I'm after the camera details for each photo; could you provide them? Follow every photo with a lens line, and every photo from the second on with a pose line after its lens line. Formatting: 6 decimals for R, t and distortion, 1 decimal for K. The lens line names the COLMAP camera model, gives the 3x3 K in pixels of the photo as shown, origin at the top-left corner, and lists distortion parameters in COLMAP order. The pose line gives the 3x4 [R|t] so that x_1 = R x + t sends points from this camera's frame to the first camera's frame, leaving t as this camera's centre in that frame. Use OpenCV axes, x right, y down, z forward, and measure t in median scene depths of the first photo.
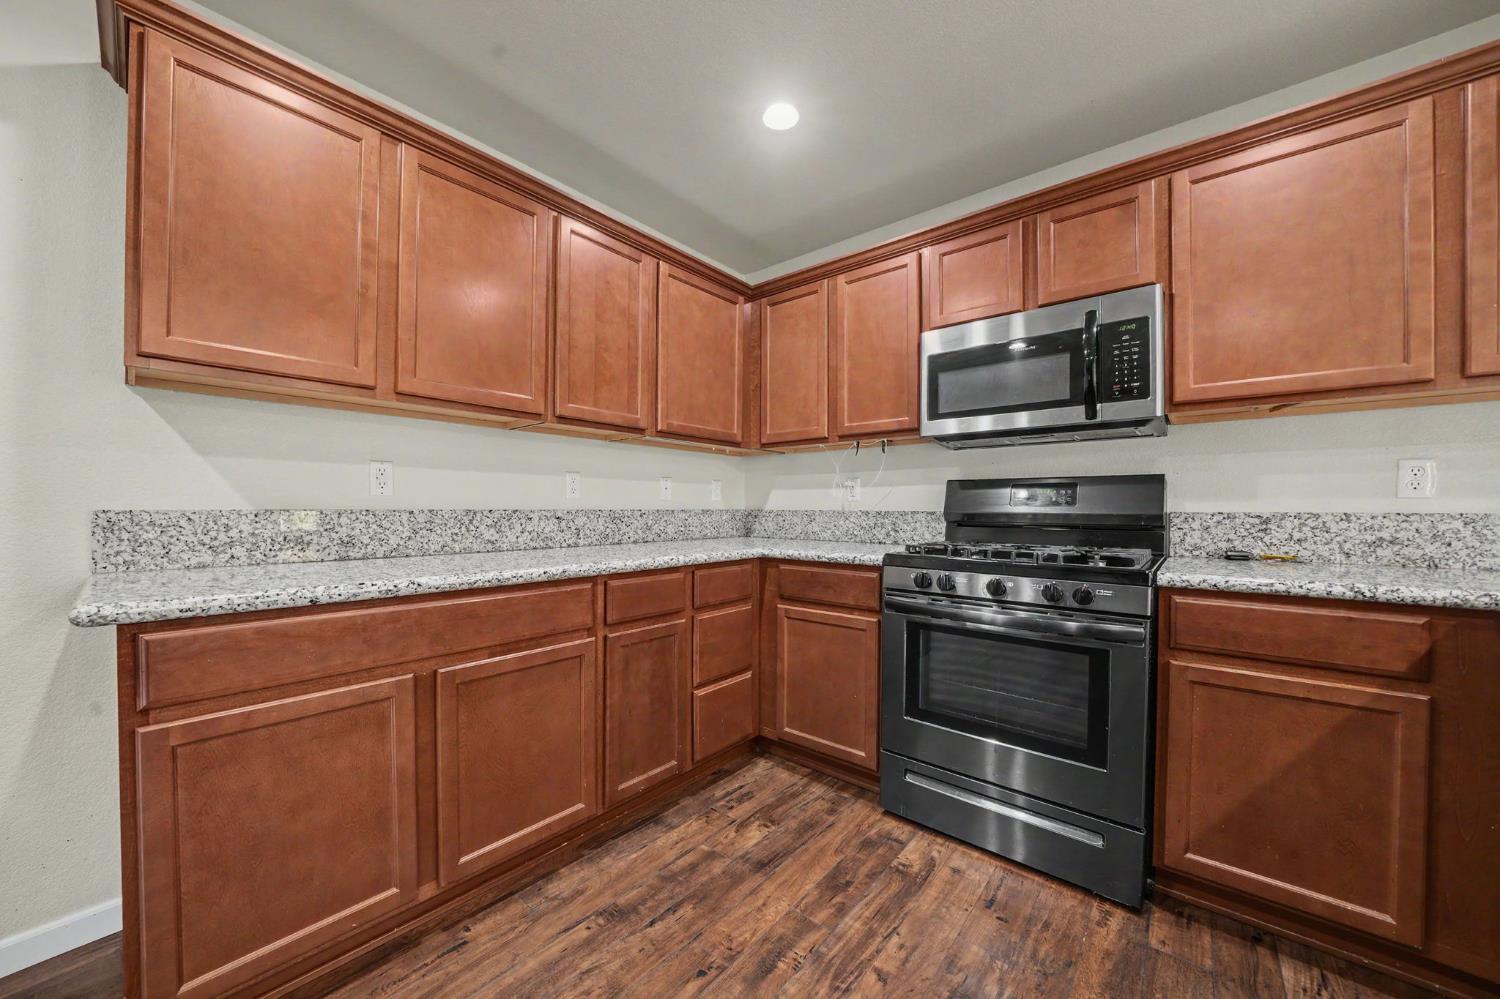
lens RADIAL K [[539.0, 0, 752.7], [0, 539.0, 509.2], [0, 0, 1]] dist [-0.027468, 0.000016]
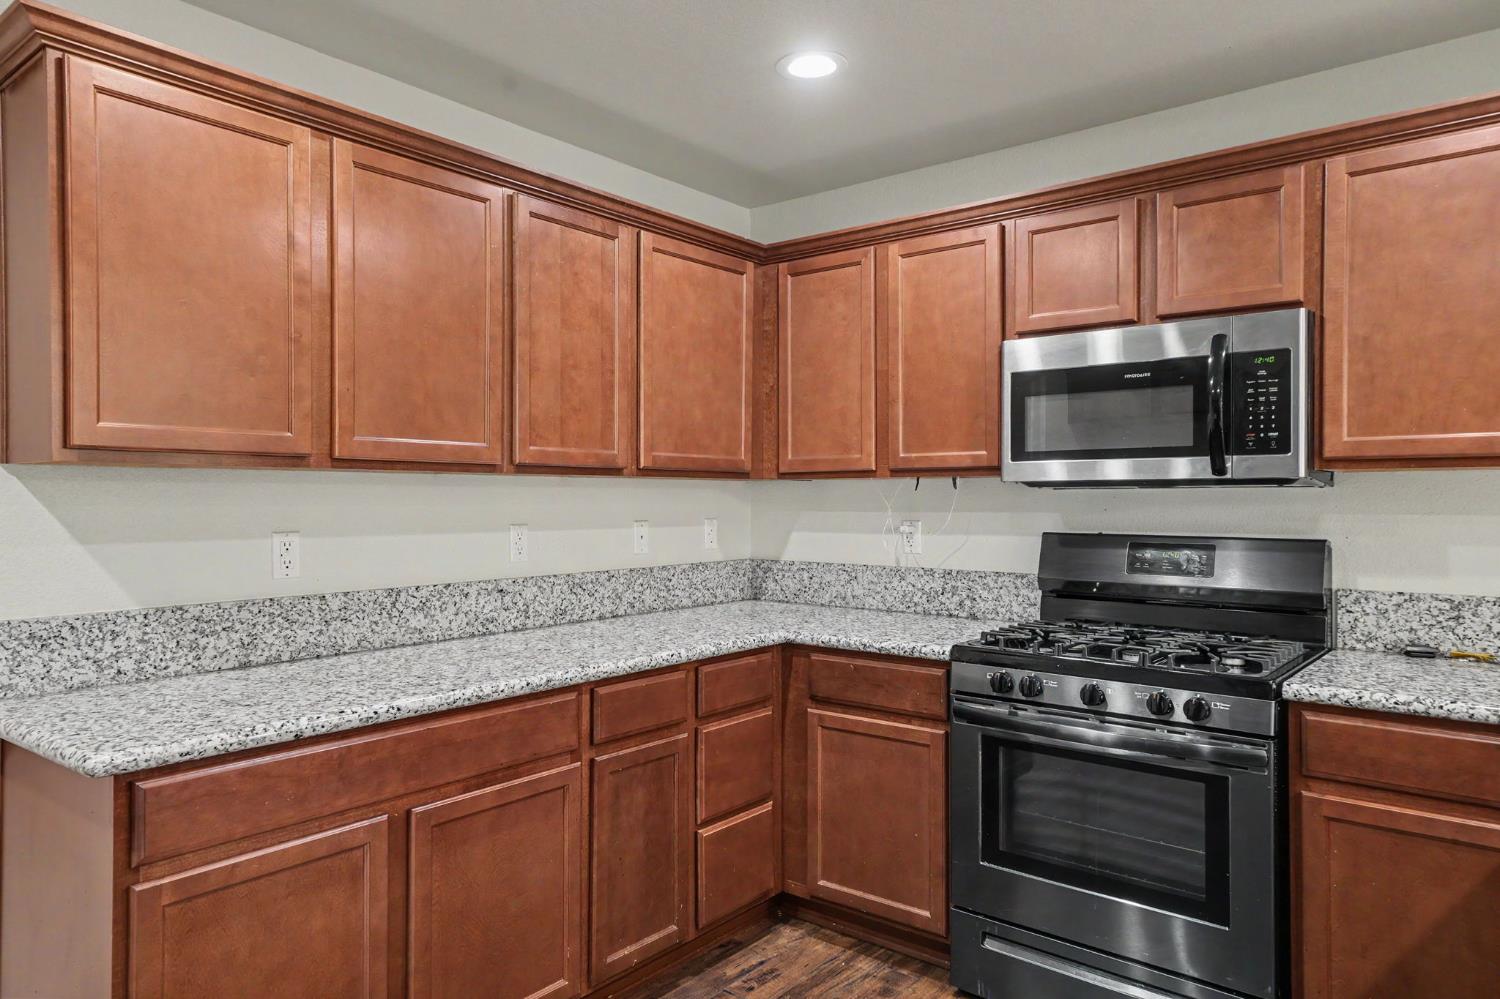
lens RADIAL K [[986.9, 0, 750.0], [0, 986.9, 499.5], [0, 0, 1]] dist [0.024082, 0.001858]
pose [[0.999824, -0.005374, 0.017979, -0.061429], [0.005345, 0.999984, 0.001667, -0.121598], [-0.017988, -0.001570, 0.999837, -0.371906]]
